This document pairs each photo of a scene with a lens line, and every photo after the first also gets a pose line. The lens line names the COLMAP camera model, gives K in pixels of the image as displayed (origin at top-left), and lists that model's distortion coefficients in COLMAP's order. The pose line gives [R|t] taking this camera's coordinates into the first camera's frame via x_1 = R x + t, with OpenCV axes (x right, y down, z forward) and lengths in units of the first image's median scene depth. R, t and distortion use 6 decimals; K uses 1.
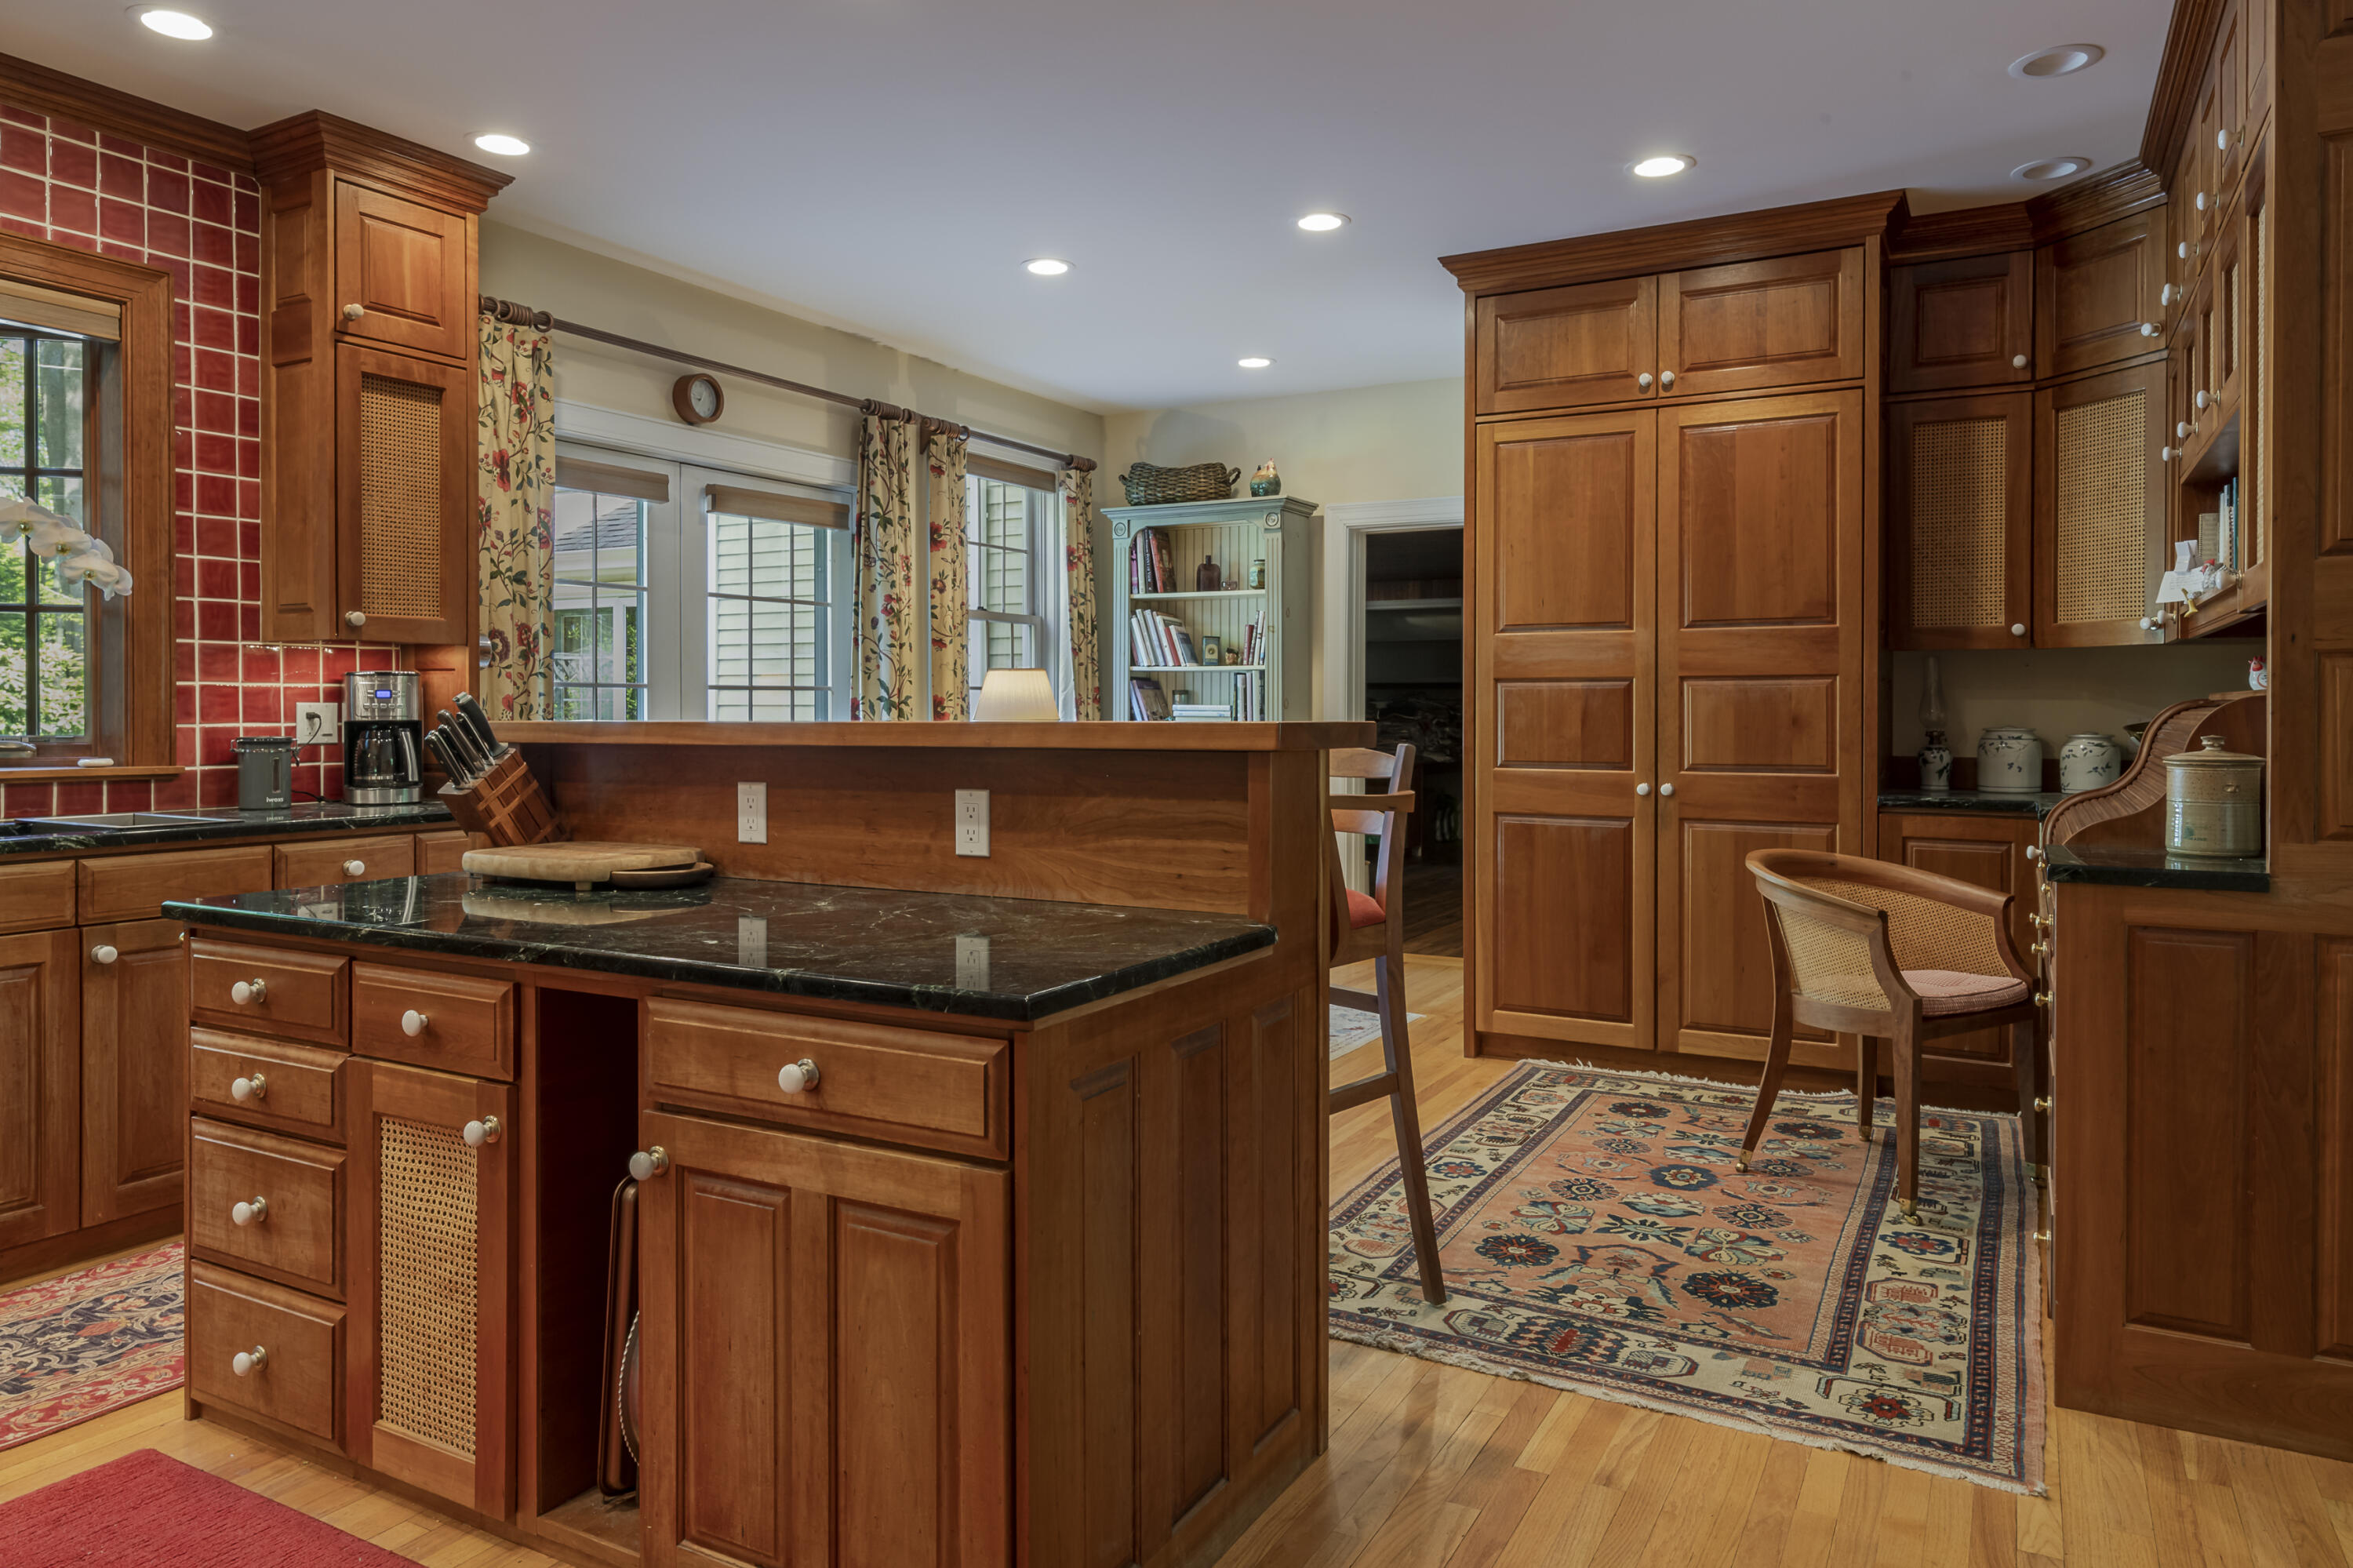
lens RADIAL K [[1531.2, 0, 1175.8], [0, 1531.2, 719.6], [0, 0, 1]] dist [0.005485, 0.000027]
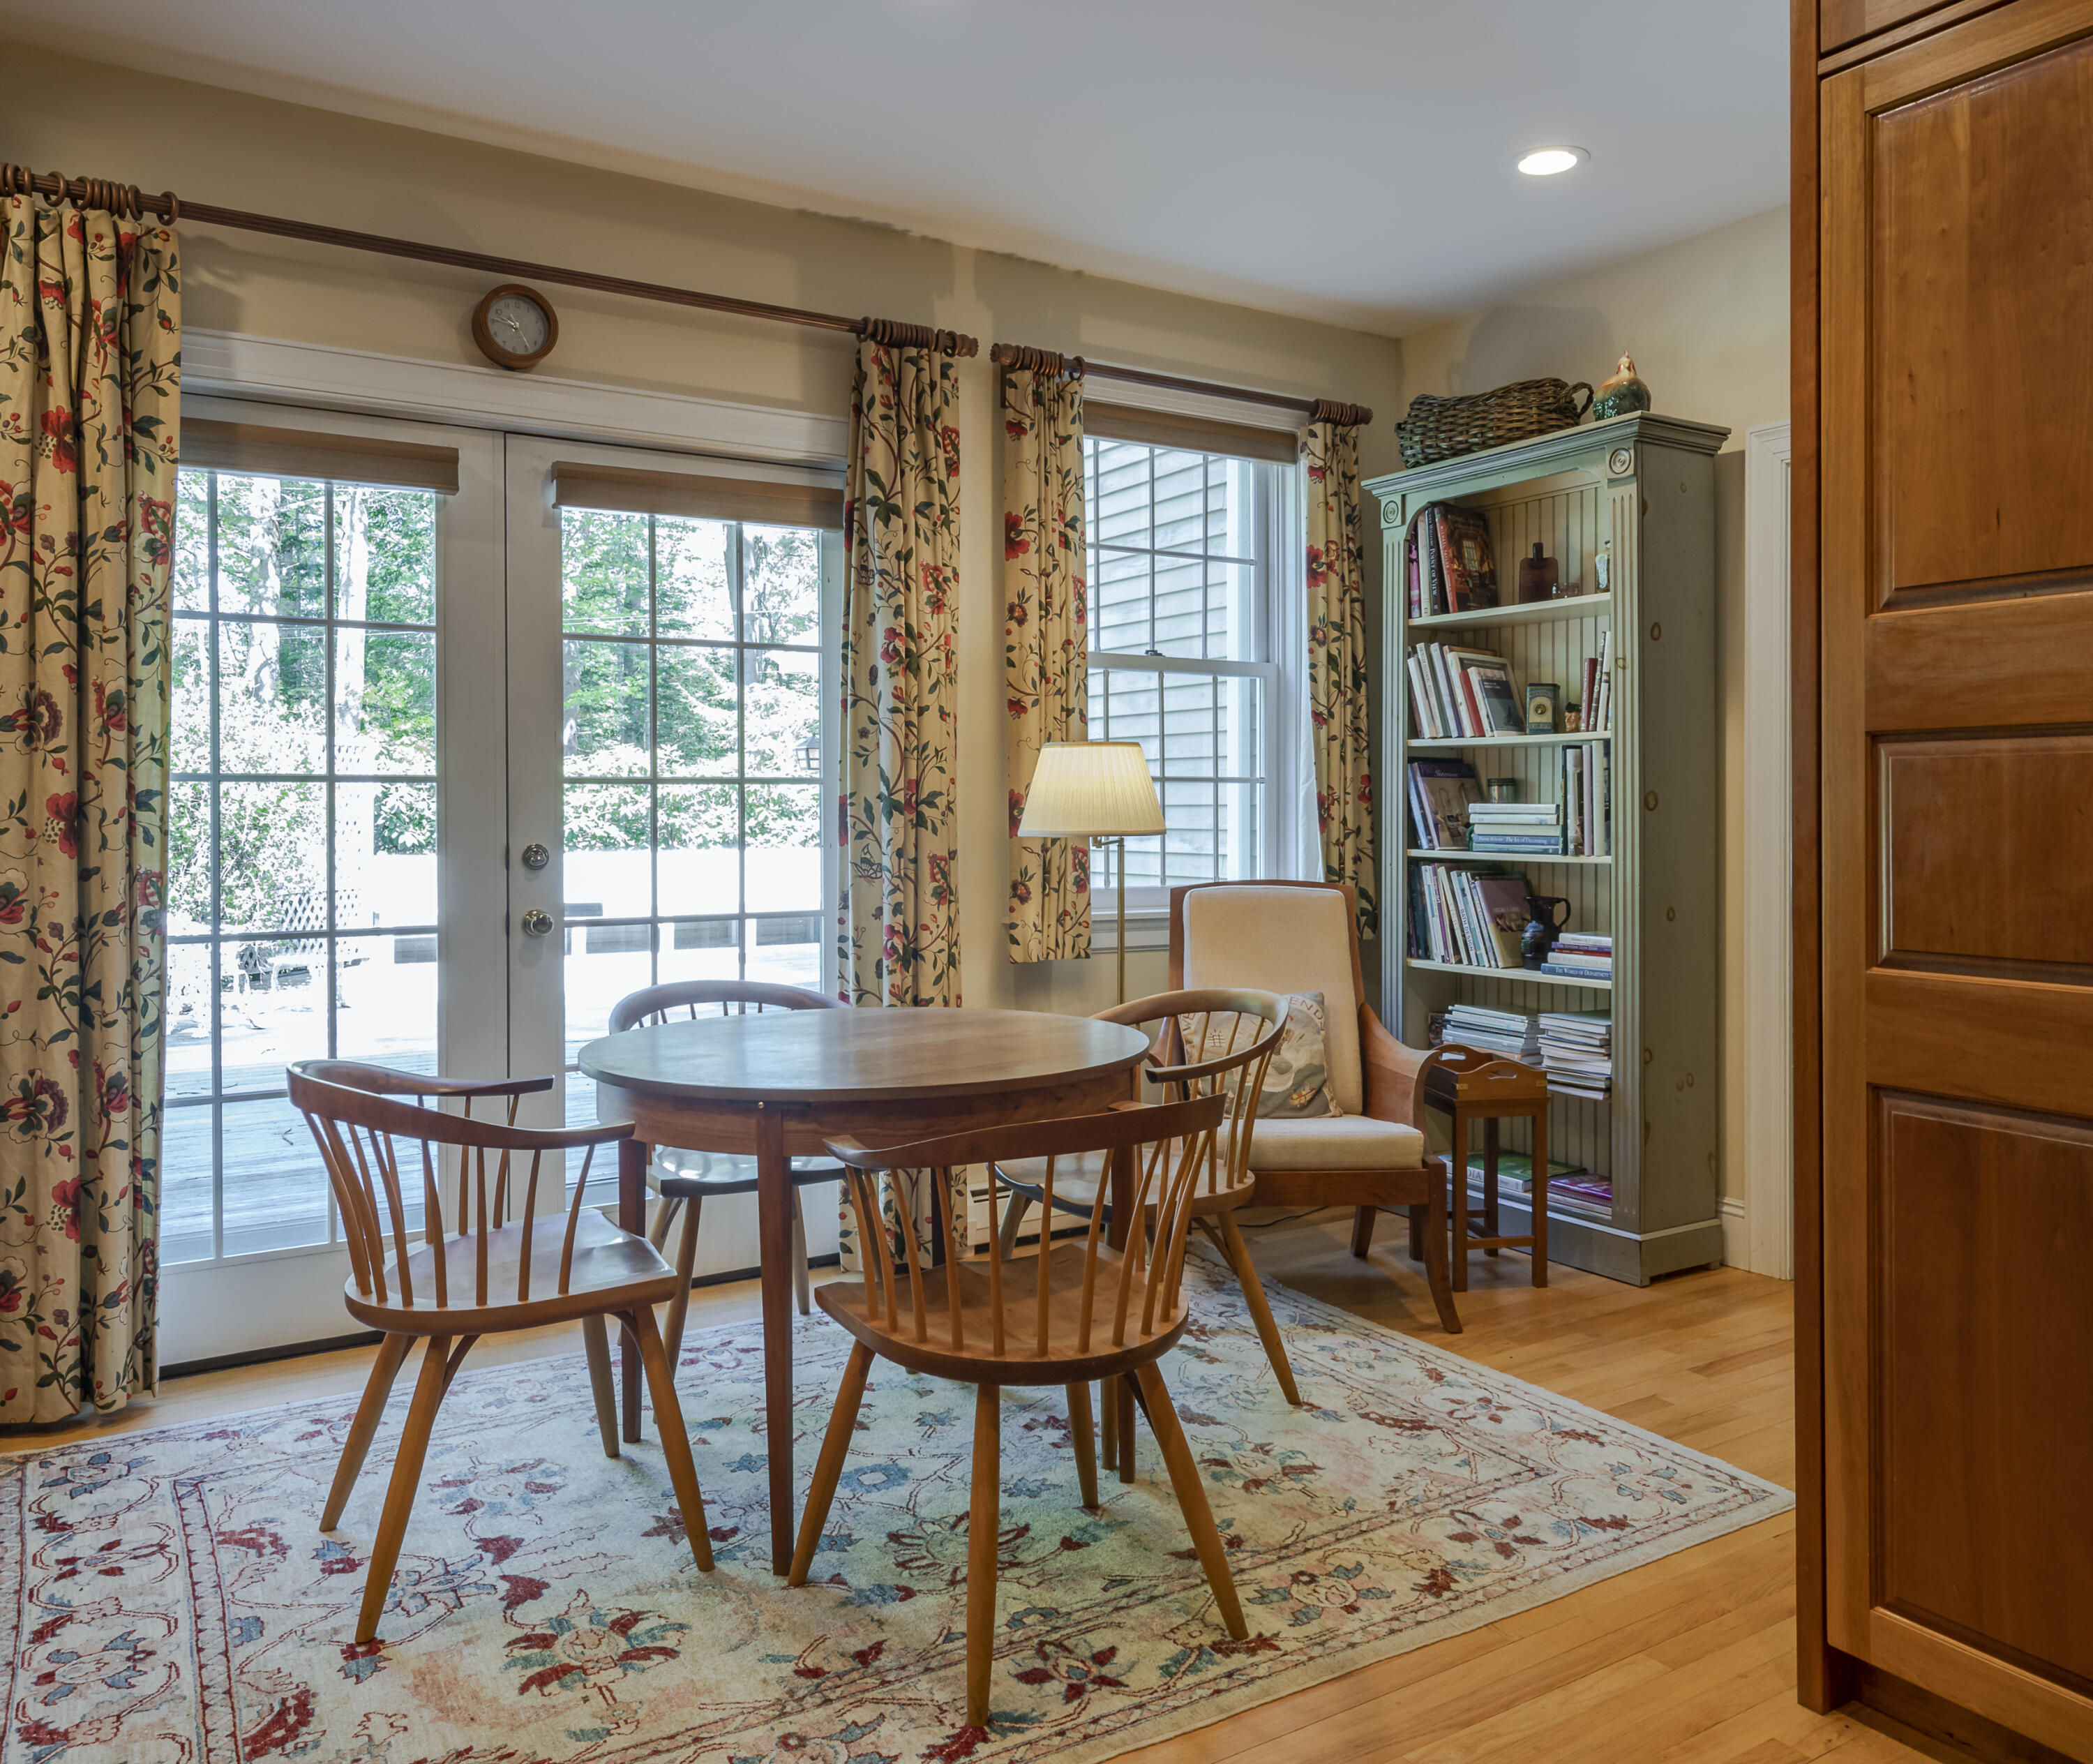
lens RADIAL K [[1631.4, 0, 1062.0], [0, 1631.4, 807.8], [0, 0, 1]] dist [0.006211, 0.005639]
pose [[0.879879, -0.003454, -0.475185, 0.238015], [0.000200, 0.999976, -0.006897, -0.005628], [0.475198, 0.005974, 0.879859, 0.580032]]
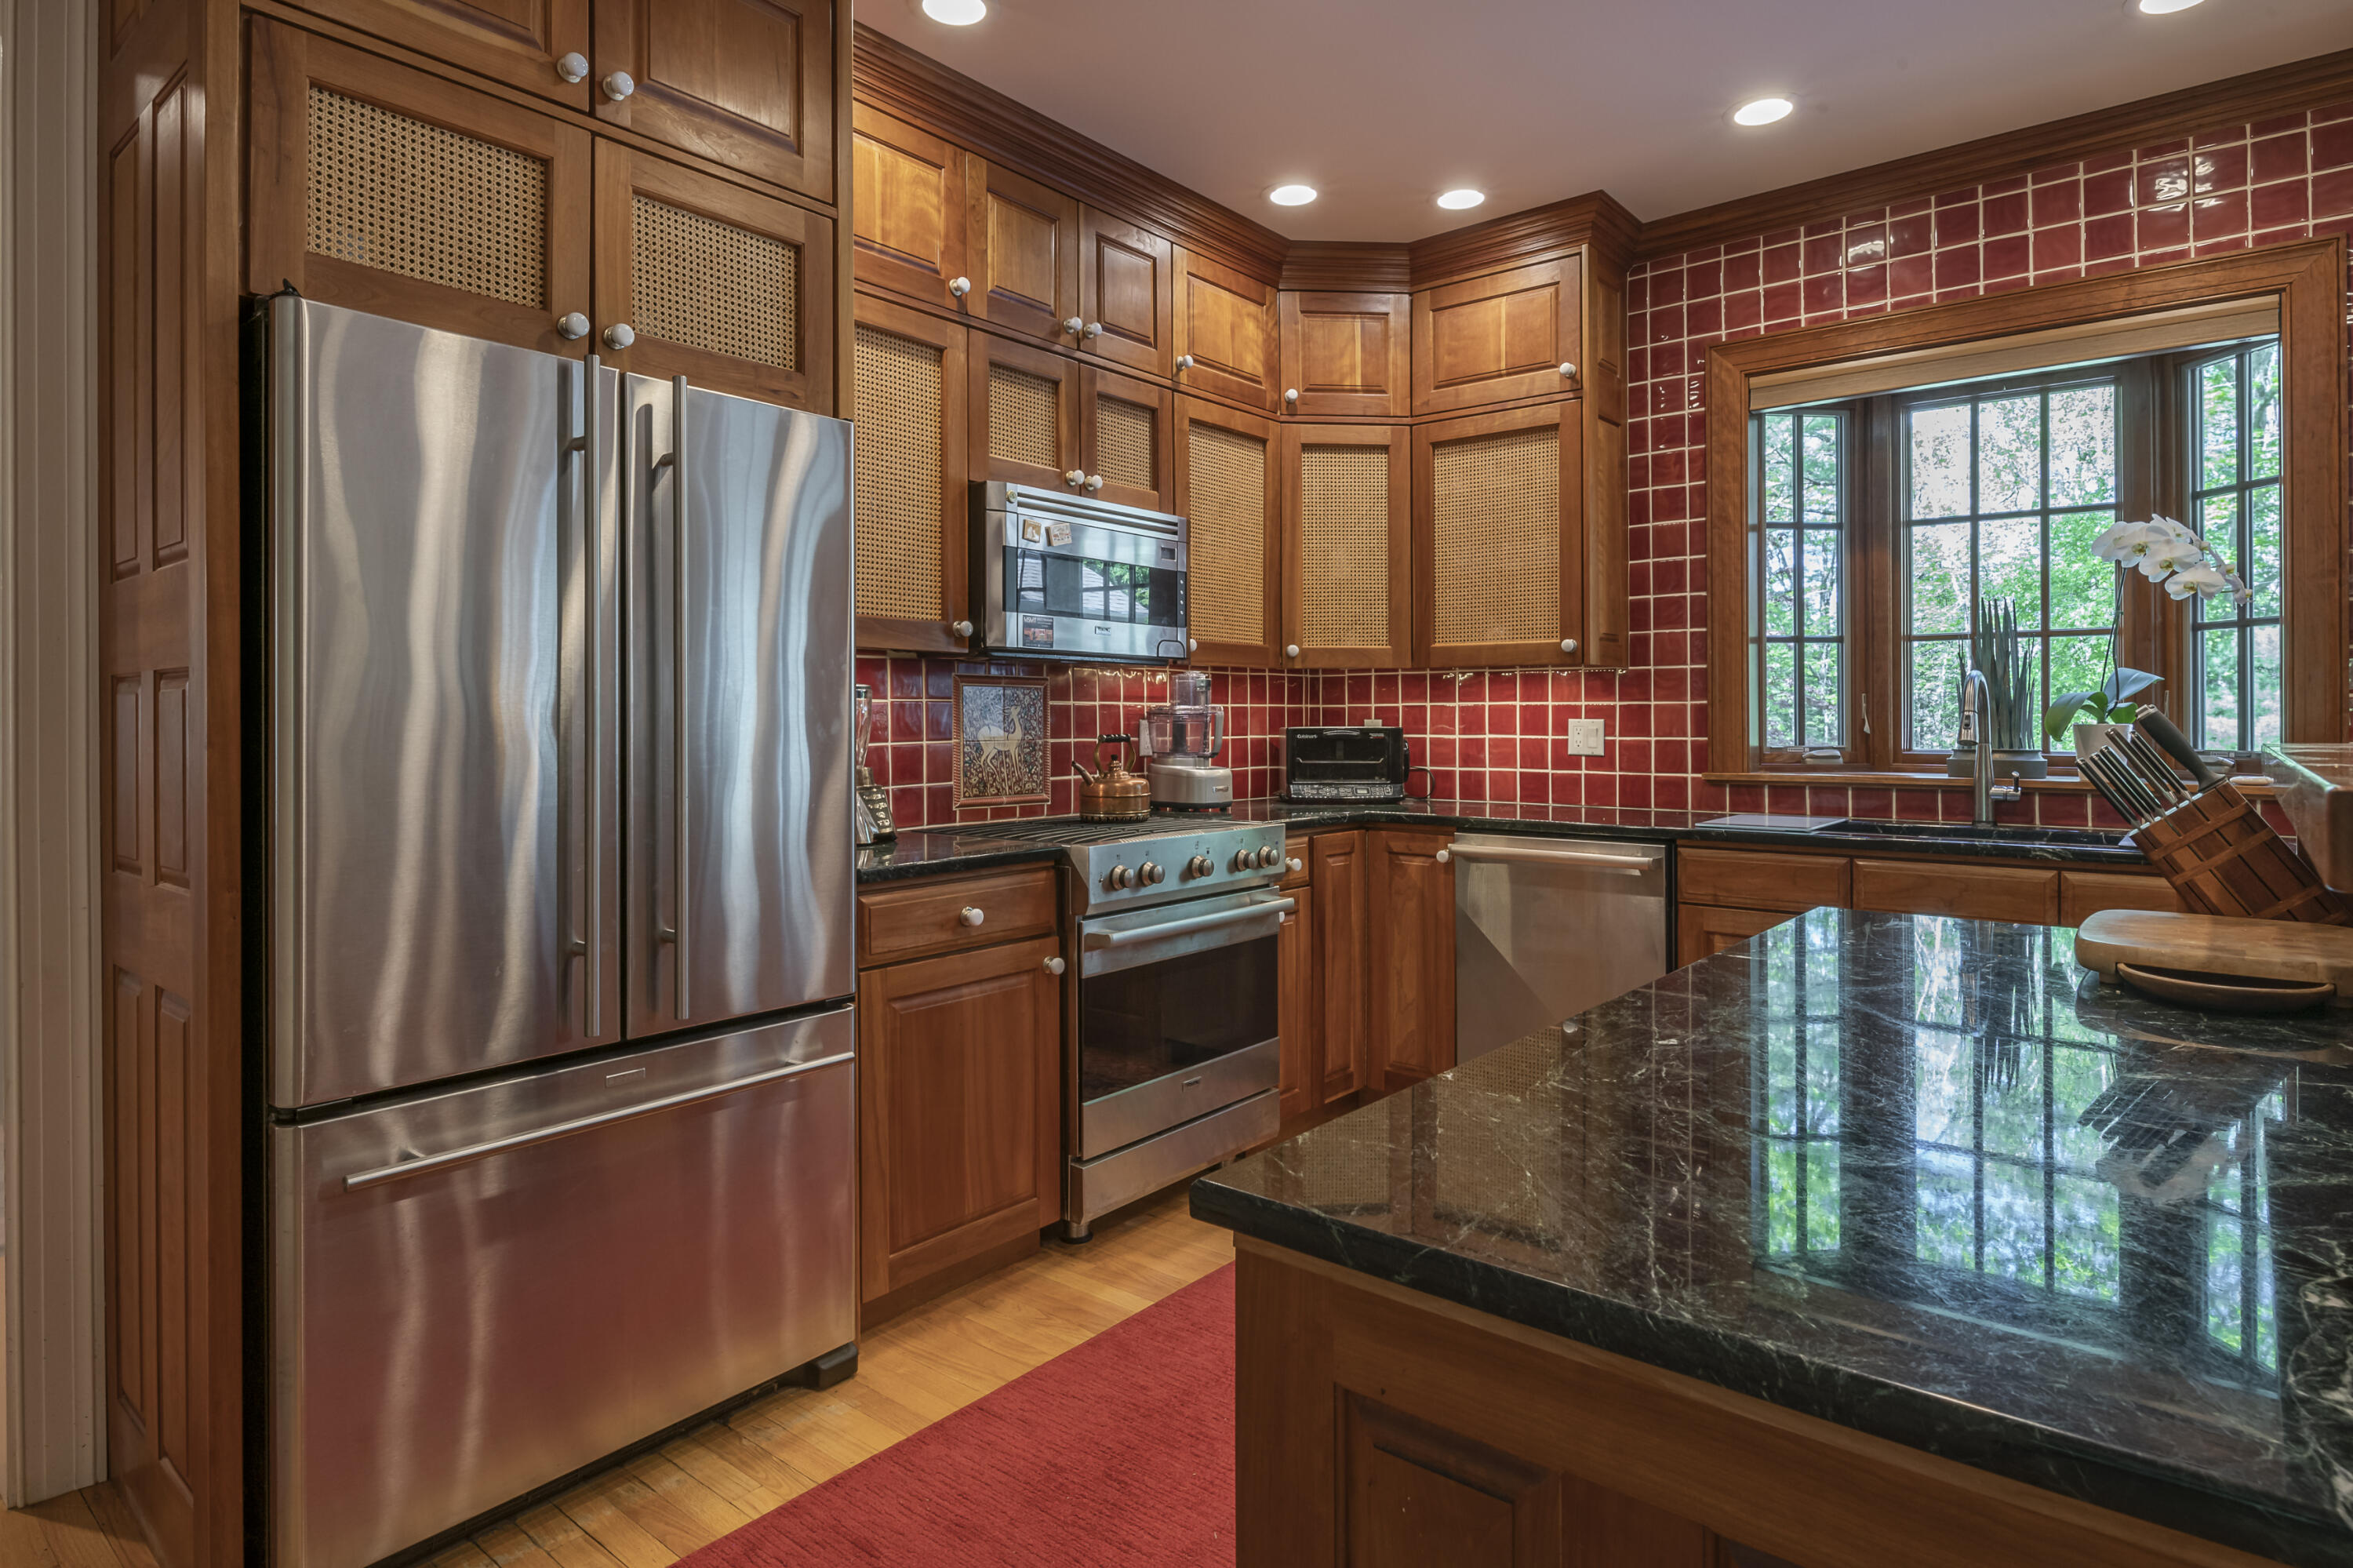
lens RADIAL K [[1266.6, 0, 1180.8], [0, 1266.6, 718.6], [0, 0, 1]] dist [-0.001021, -0.001847]
pose [[-0.180341, -0.001980, -0.983602, 0.154025], [-0.005447, 0.999985, -0.001014, -0.004708], [0.983589, 0.005175, -0.180349, 0.386071]]
